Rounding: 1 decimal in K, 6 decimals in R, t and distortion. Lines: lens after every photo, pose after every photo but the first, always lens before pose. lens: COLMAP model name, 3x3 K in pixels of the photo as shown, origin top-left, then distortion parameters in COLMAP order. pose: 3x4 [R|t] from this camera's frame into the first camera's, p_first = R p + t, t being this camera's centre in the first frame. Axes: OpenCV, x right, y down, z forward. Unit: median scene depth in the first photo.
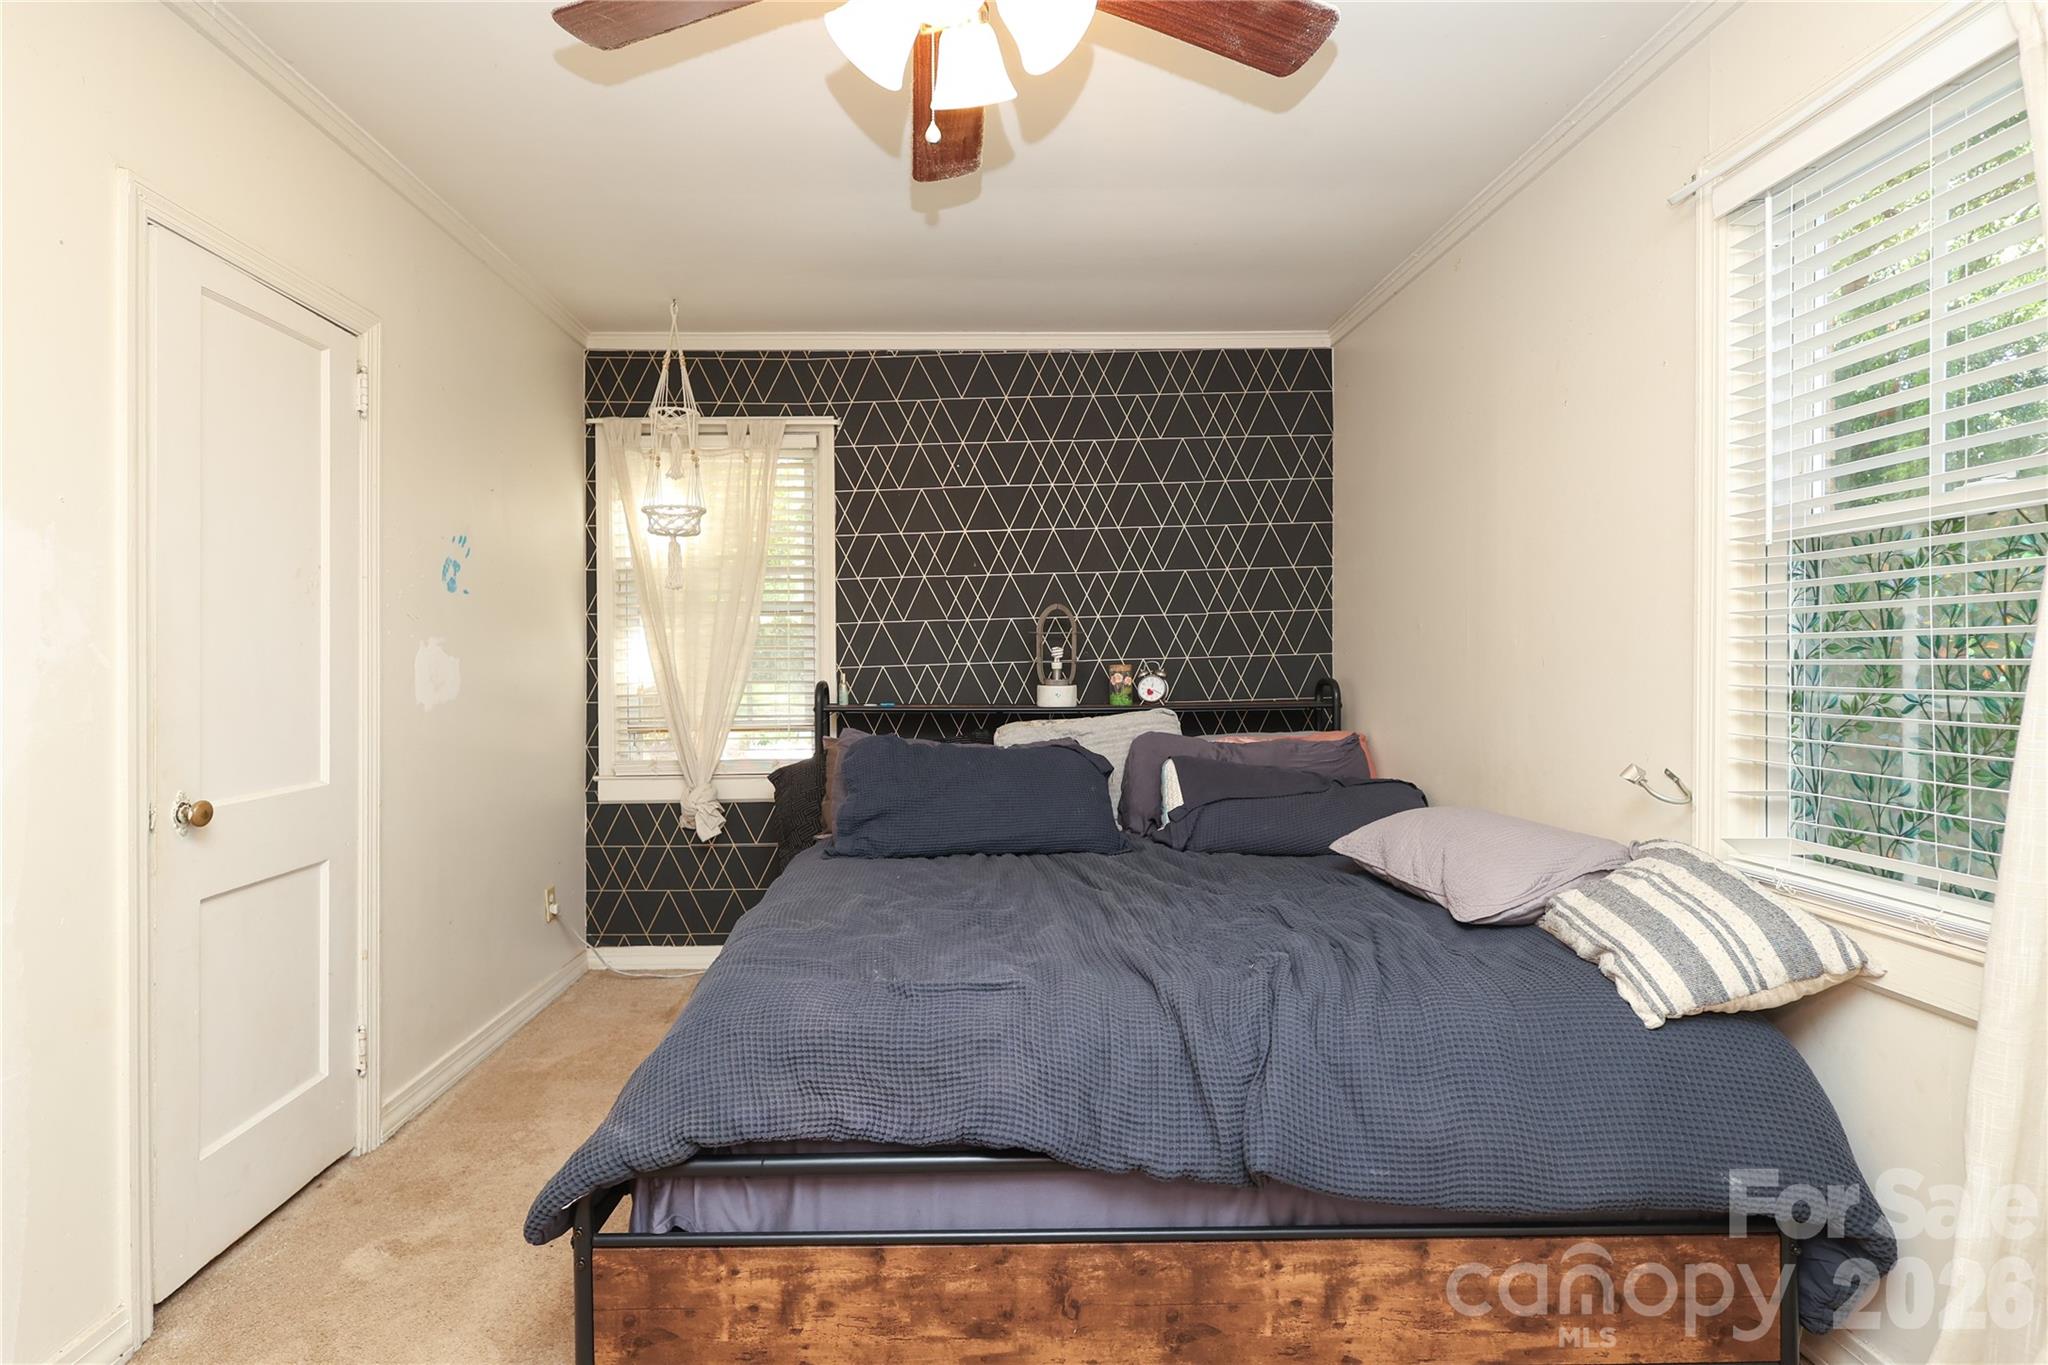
lens RADIAL K [[949.7, 0, 976.7], [0, 949.7, 663.5], [0, 0, 1]] dist [0.003378, 0.000344]
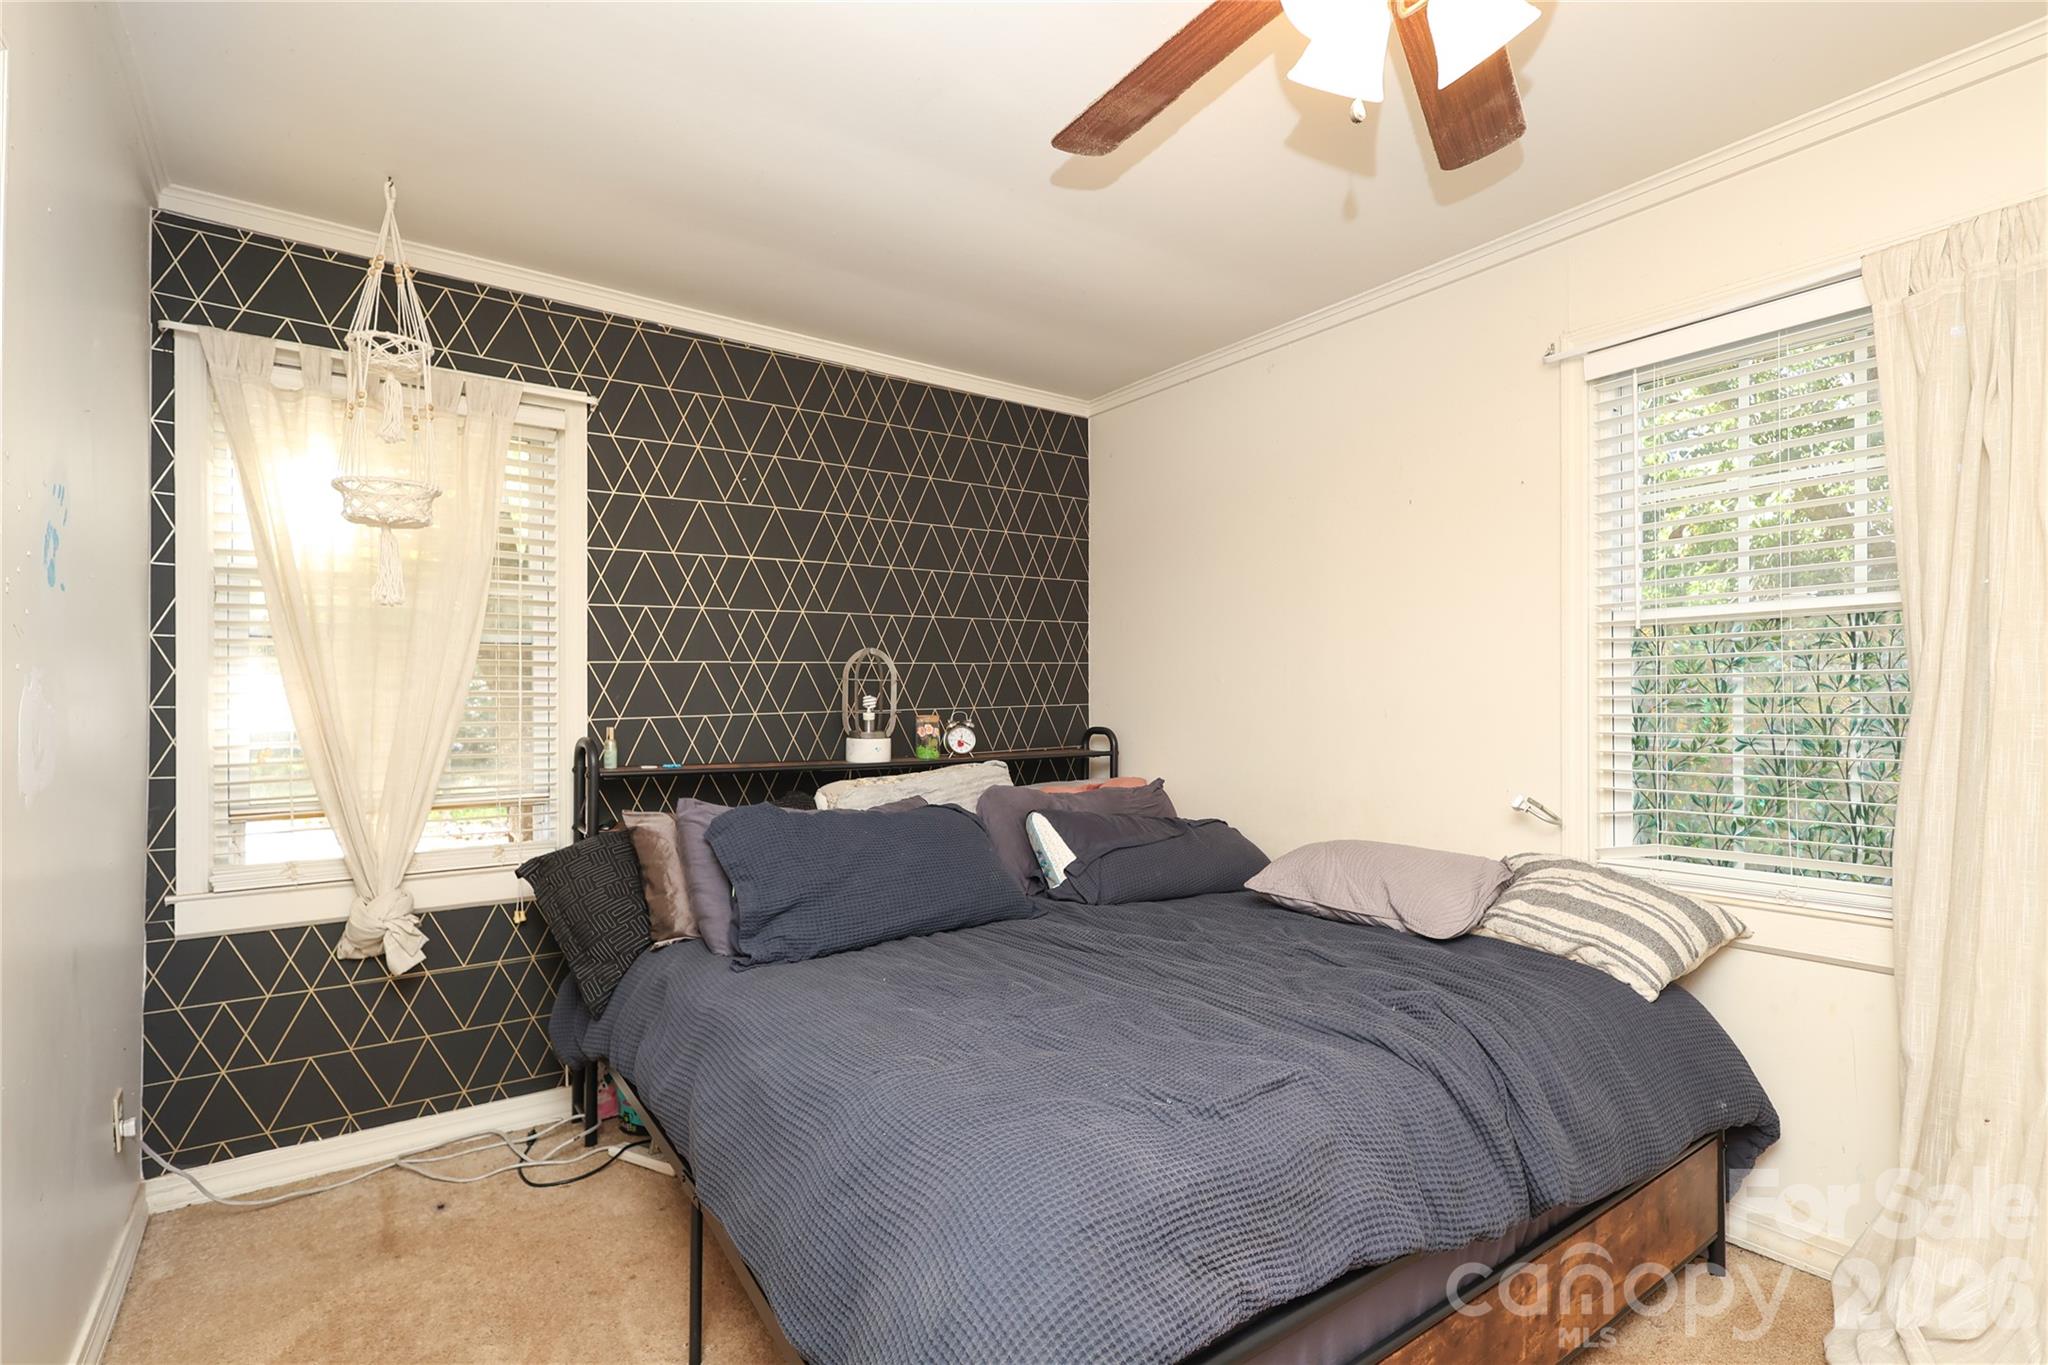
lens RADIAL K [[949.7, 0, 1036.1], [0, 949.7, 697.3], [0, 0, 1]] dist [0.003378, 0.000344]
pose [[0.824751, 0.009751, 0.565412, -0.285889], [-0.001006, 0.999875, -0.015776, -0.002005], [-0.565495, 0.012442, 0.824658, 0.165311]]
